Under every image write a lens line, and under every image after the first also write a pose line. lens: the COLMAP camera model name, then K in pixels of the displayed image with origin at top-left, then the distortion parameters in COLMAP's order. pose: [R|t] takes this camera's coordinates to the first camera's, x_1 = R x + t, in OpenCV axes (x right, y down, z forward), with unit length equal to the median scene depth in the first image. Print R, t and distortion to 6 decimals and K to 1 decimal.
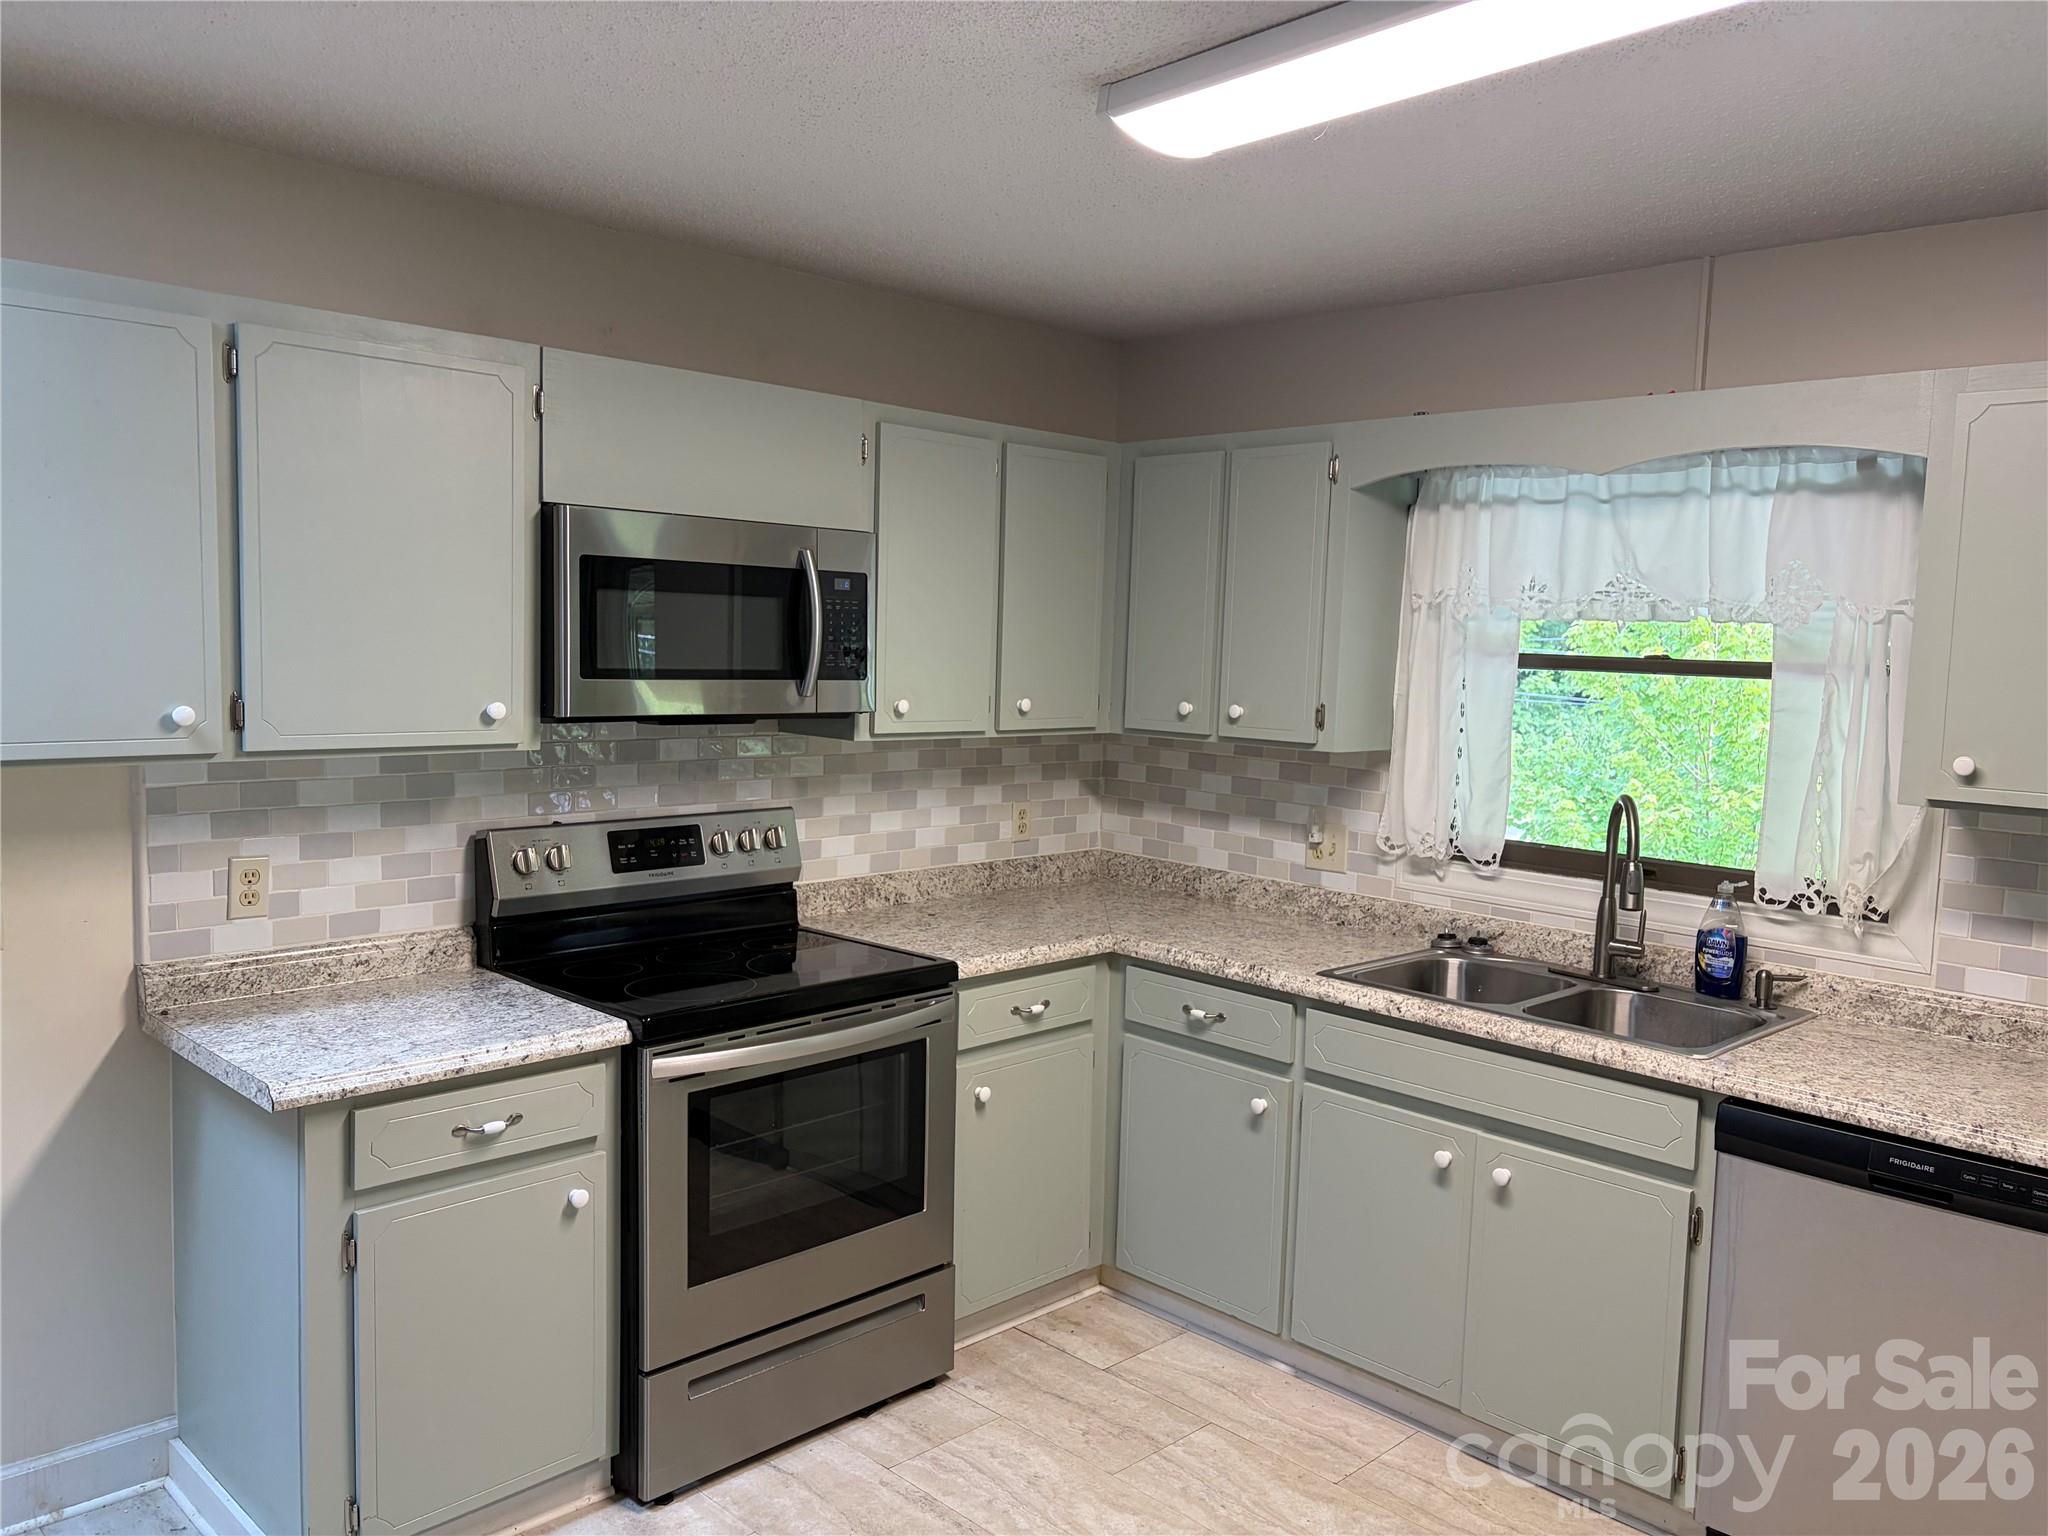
lens RADIAL K [[1542.2, 0, 1022.4], [0, 1542.2, 770.6], [0, 0, 1]] dist [0.038205, -0.048668]
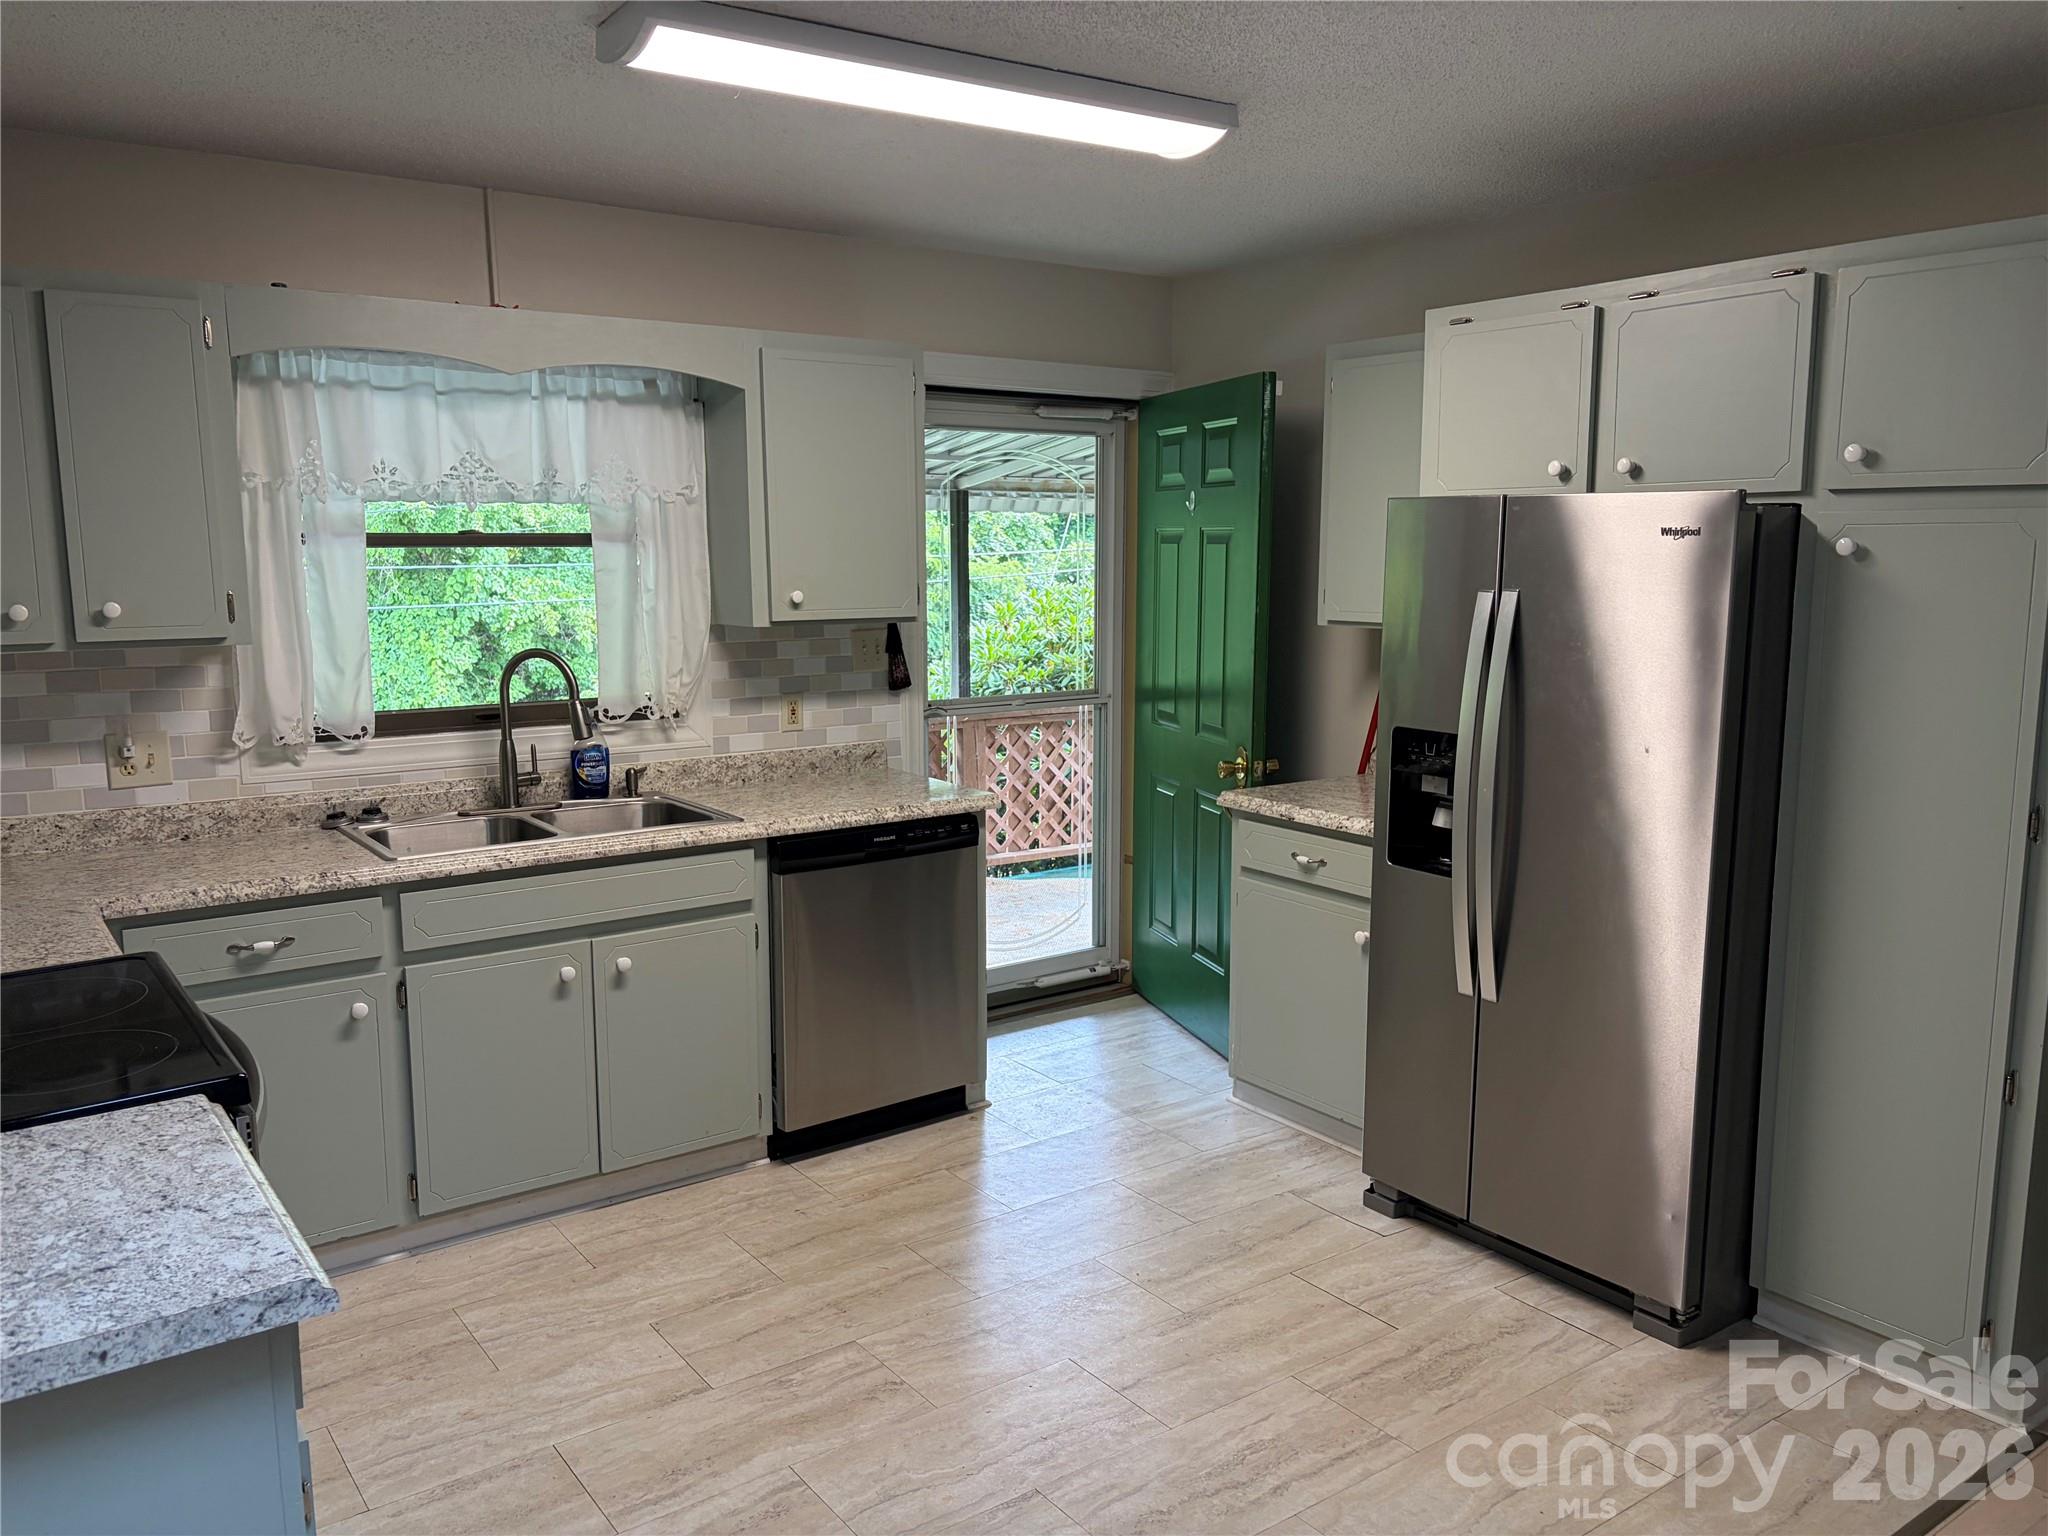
lens RADIAL K [[1542.2, 0, 1021.8], [0, 1542.2, 768.9], [0, 0, 1]] dist [0.038205, -0.048668]
pose [[0.158281, -0.176476, 0.971495, -0.689754], [0.096196, 0.981974, 0.162707, -0.048879], [-0.982697, 0.067701, 0.172404, 0.410948]]
